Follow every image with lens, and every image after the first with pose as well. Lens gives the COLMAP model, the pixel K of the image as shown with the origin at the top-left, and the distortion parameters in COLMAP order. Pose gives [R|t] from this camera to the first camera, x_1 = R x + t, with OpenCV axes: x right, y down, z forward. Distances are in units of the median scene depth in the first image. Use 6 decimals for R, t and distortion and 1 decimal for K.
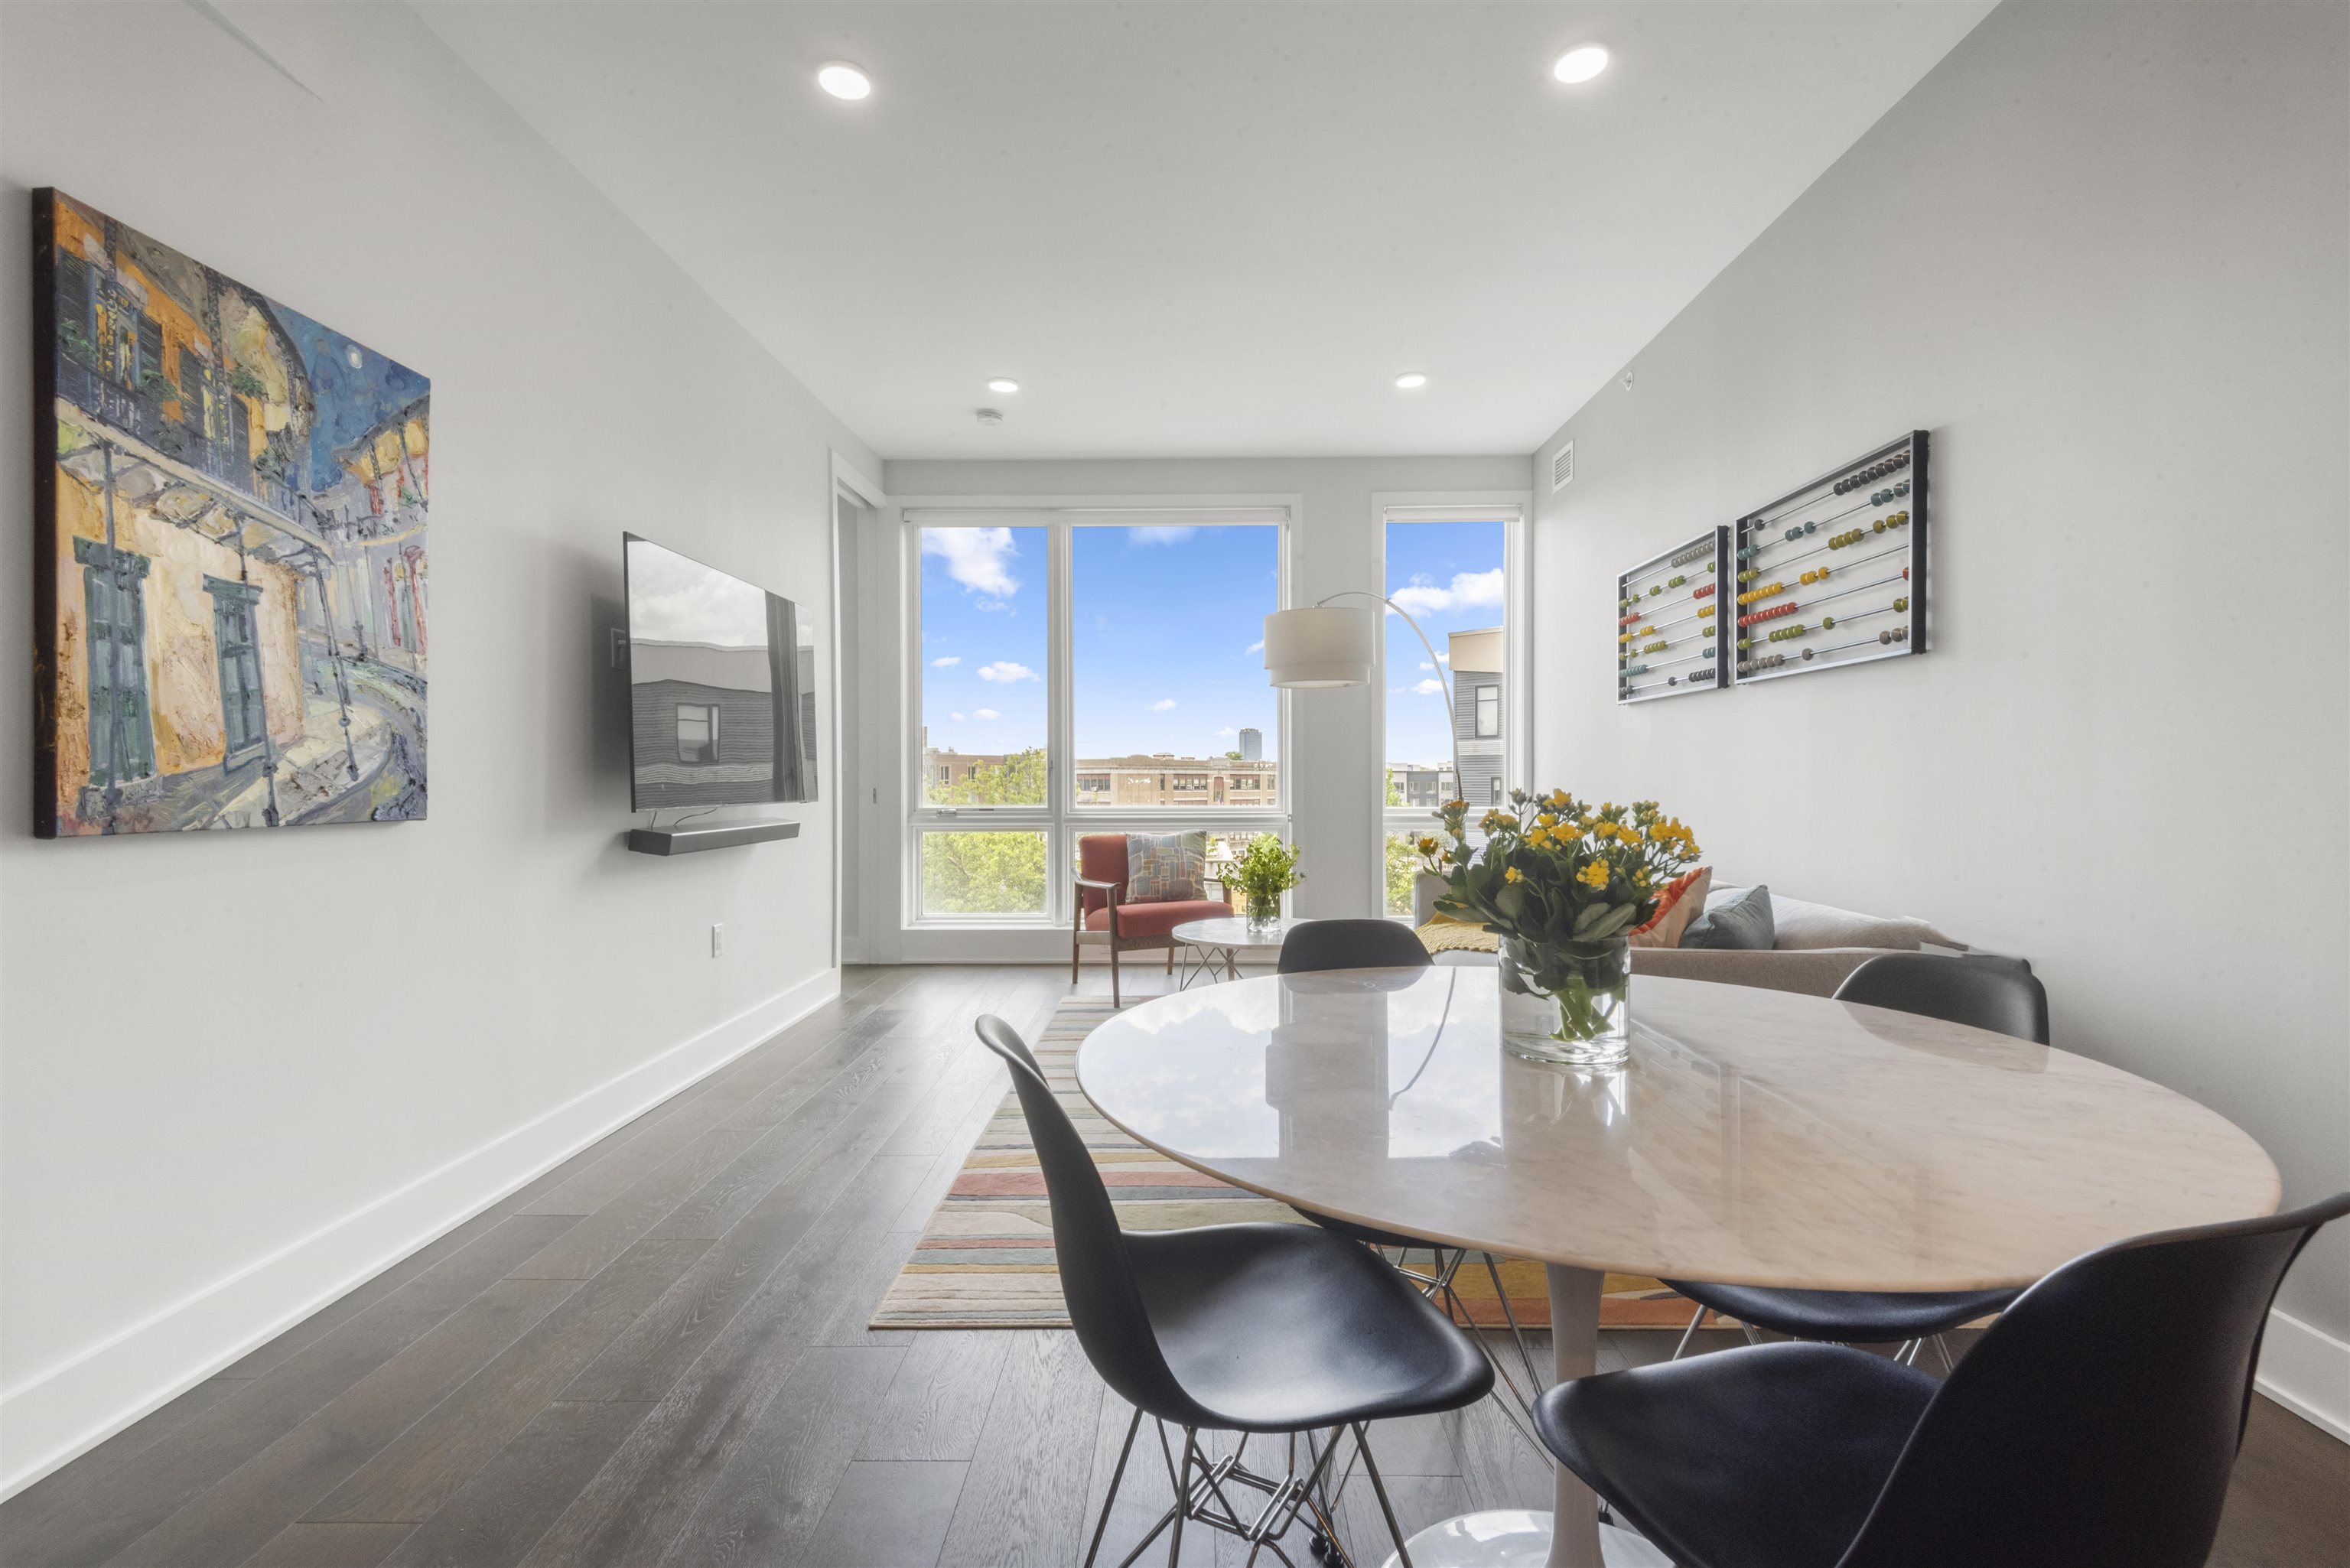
lens RADIAL K [[1068.2, 0, 1184.9], [0, 1068.2, 770.0], [0, 0, 1]] dist [0.031643, -0.015364]
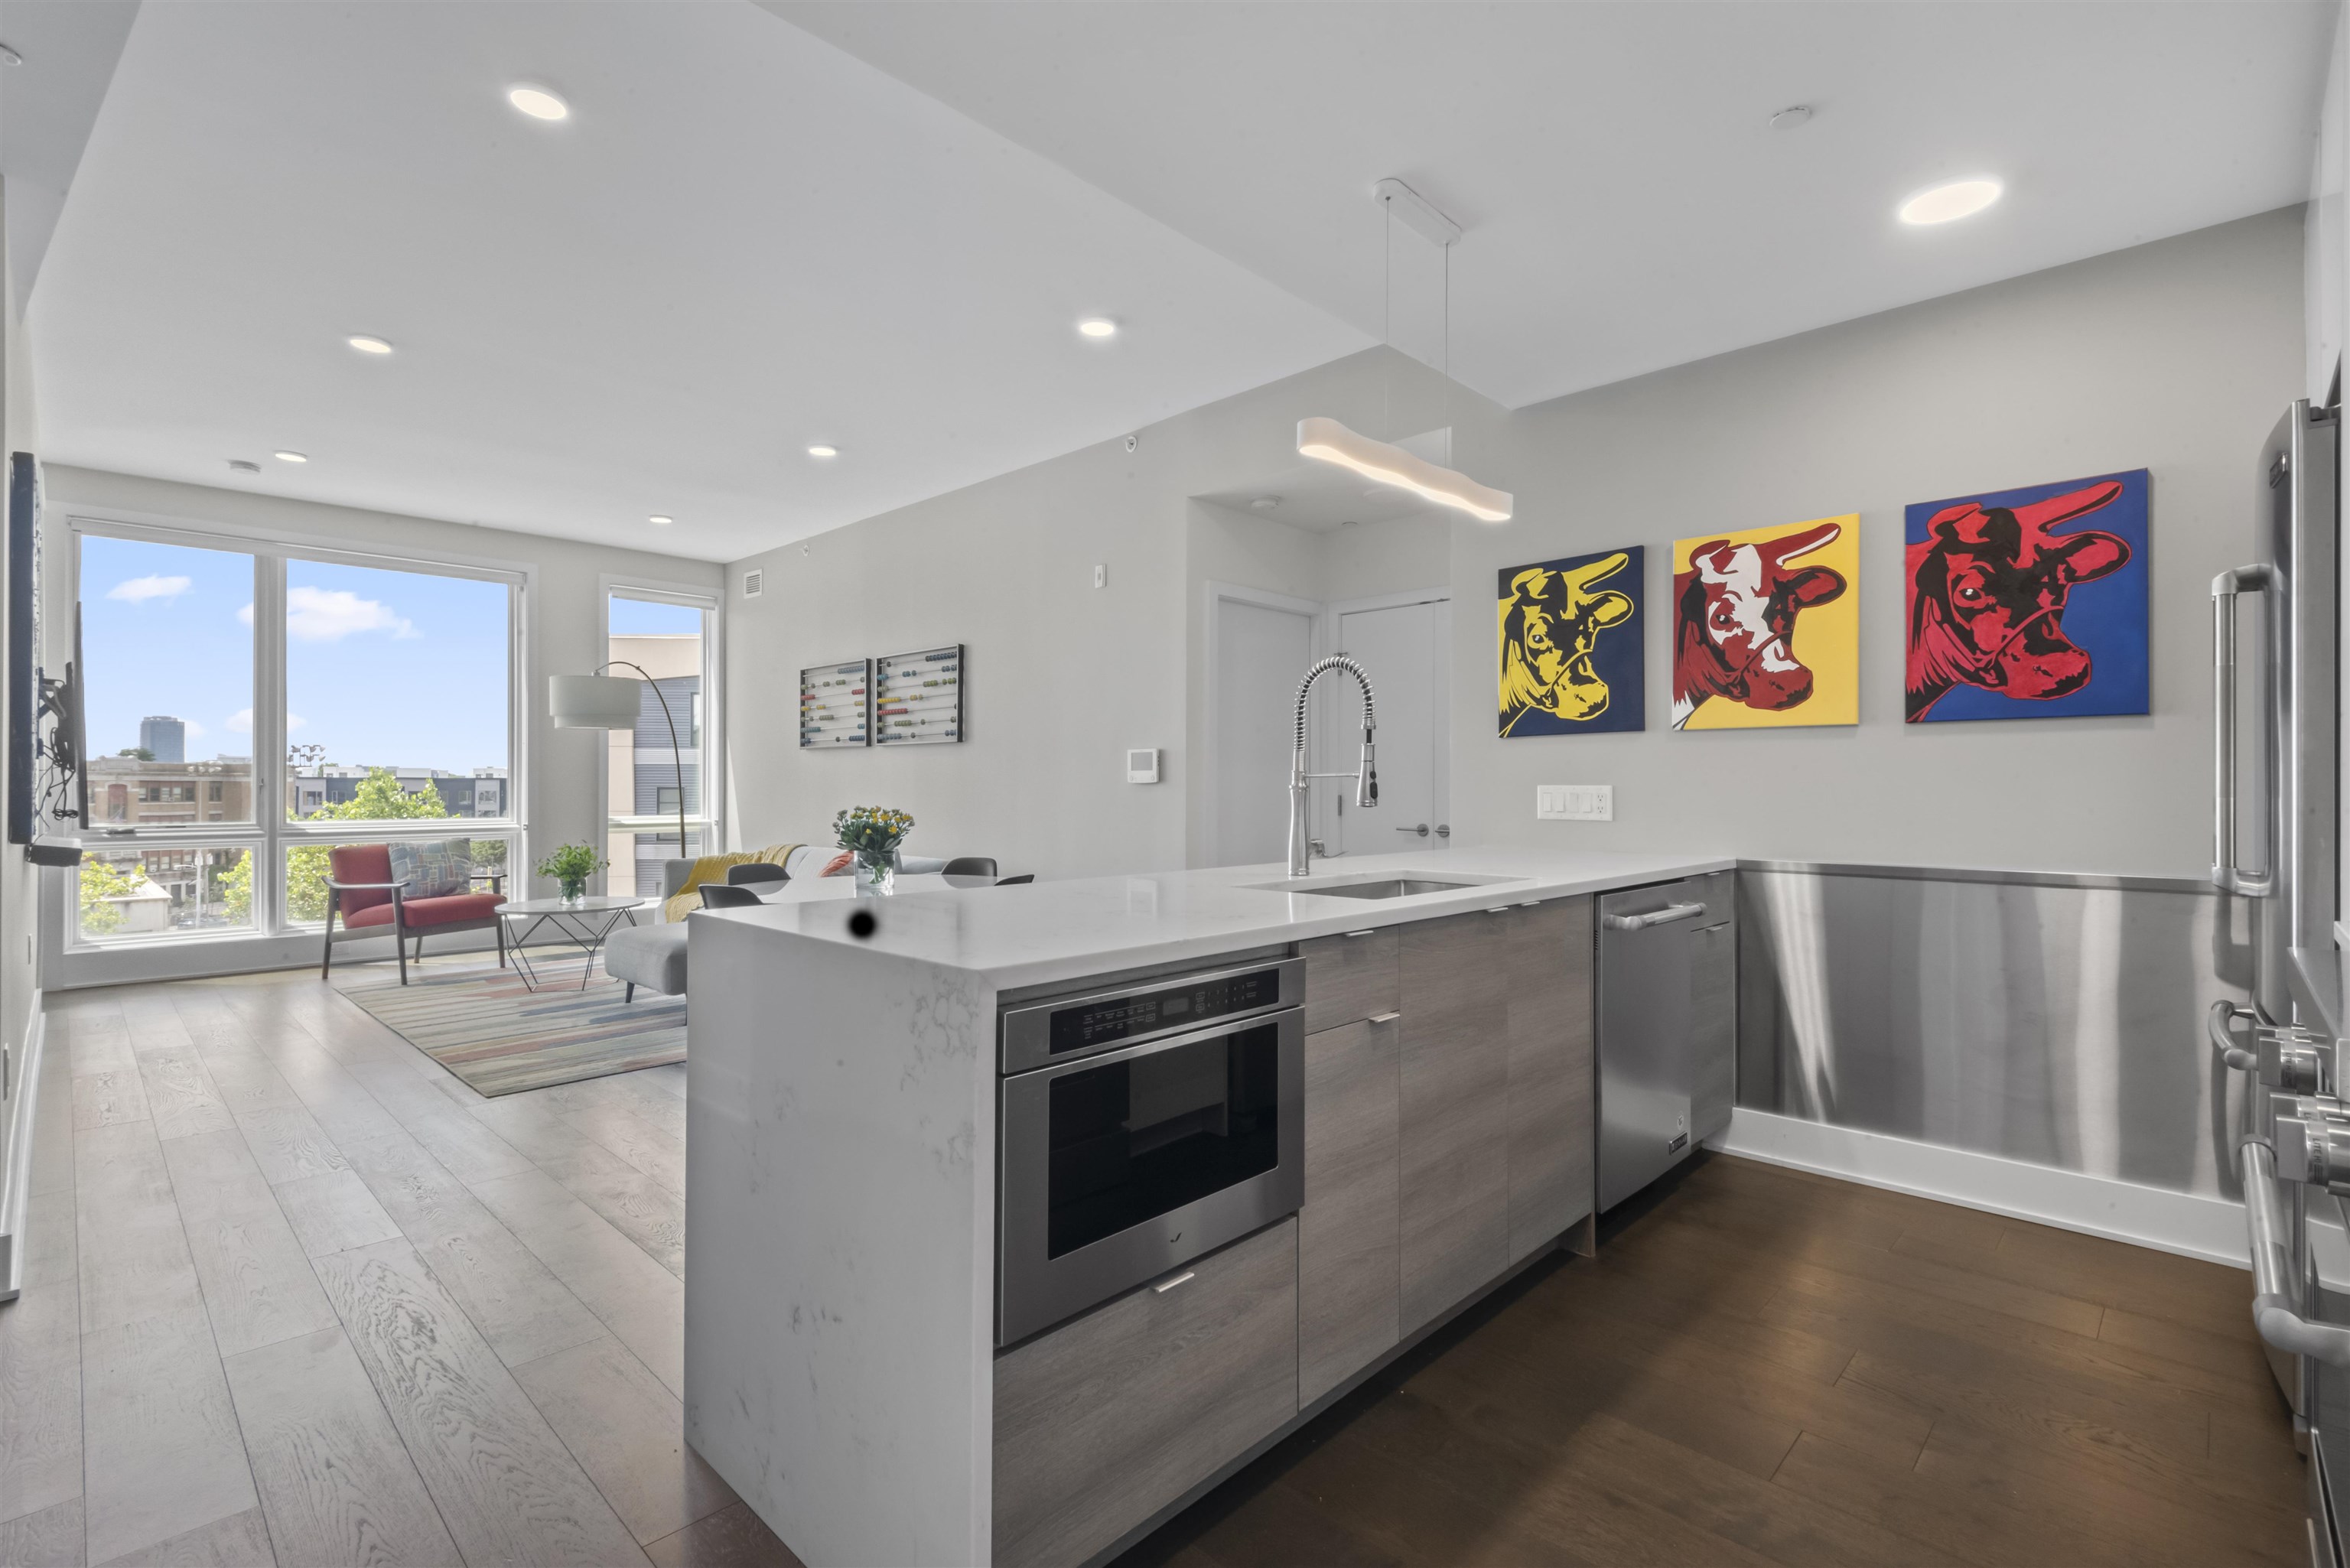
lens RADIAL K [[1068.2, 0, 1184.4], [0, 1068.2, 780.7], [0, 0, 1]] dist [0.031643, -0.015364]
pose [[0.681903, 0.005235, 0.731424, -0.652635], [-0.006965, 0.999976, -0.000664, -0.029175], [-0.731409, -0.004641, 0.681923, -0.891994]]
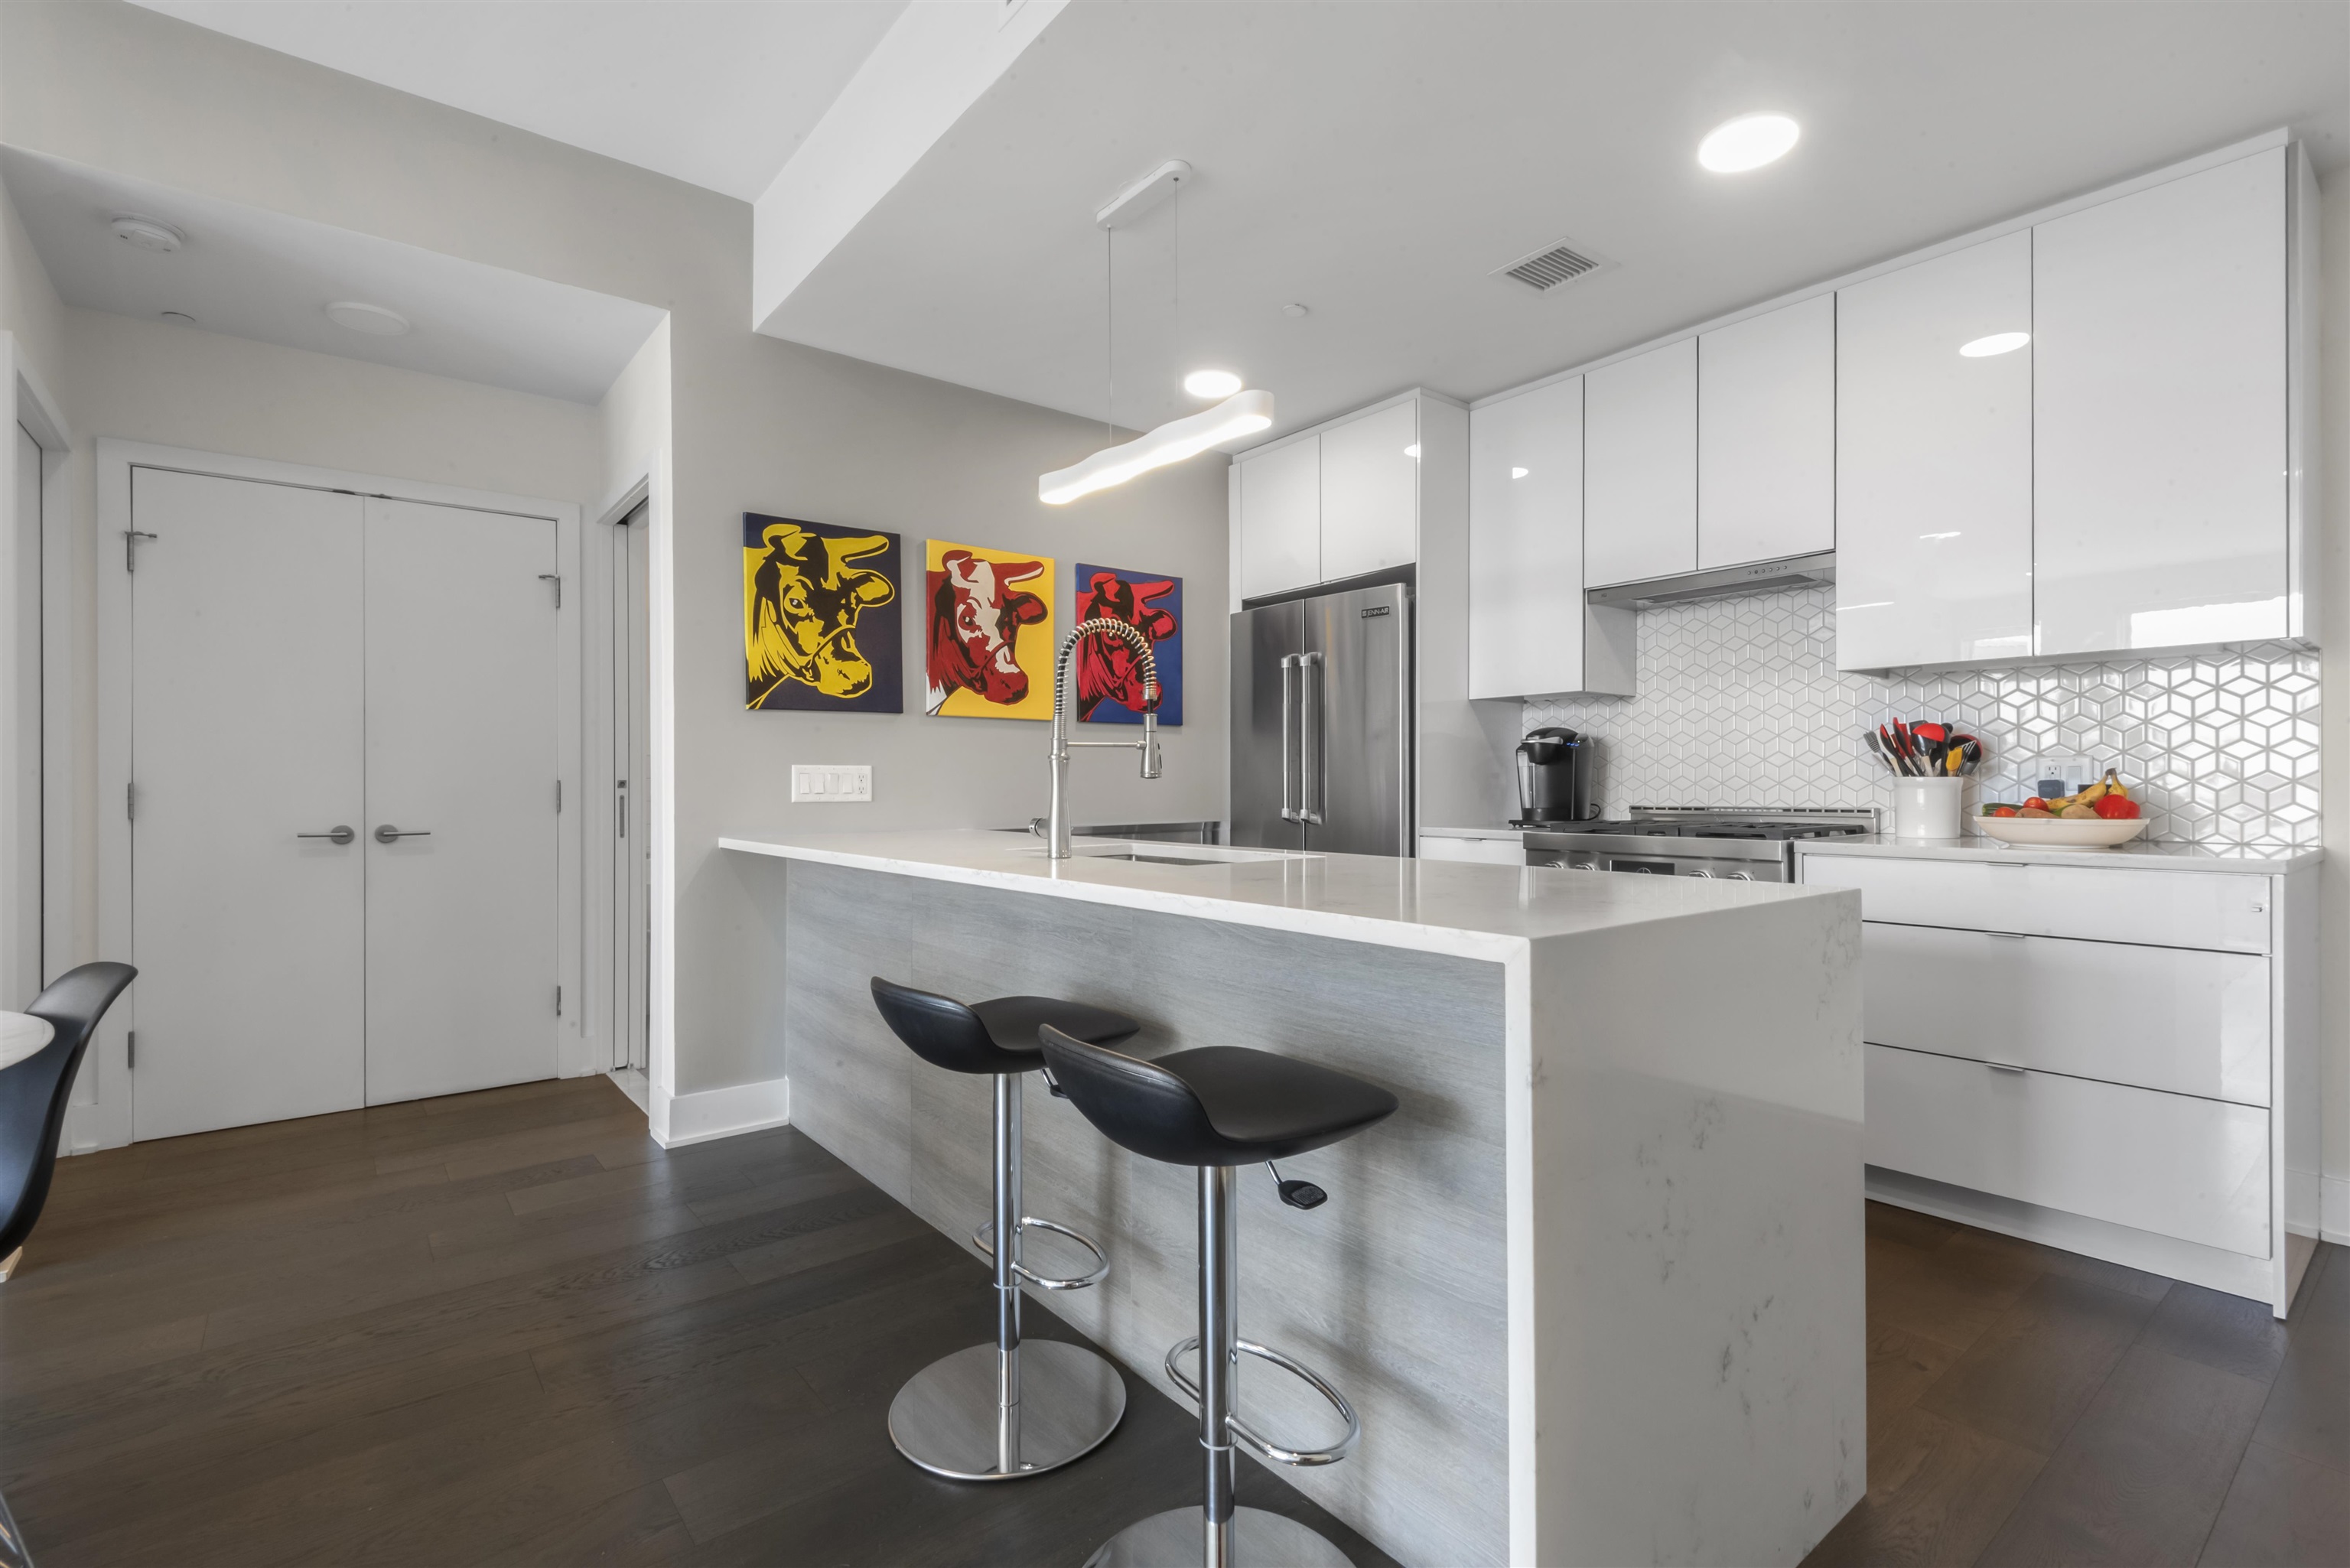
lens RADIAL K [[1068.2, 0, 1188.9], [0, 1068.2, 786.9], [0, 0, 1]] dist [0.031643, -0.015364]
pose [[-0.639917, 0.001617, 0.768442, -0.588869], [-0.001522, 0.999993, -0.003372, 0.001893], [-0.768442, -0.003328, -0.639911, 0.170879]]
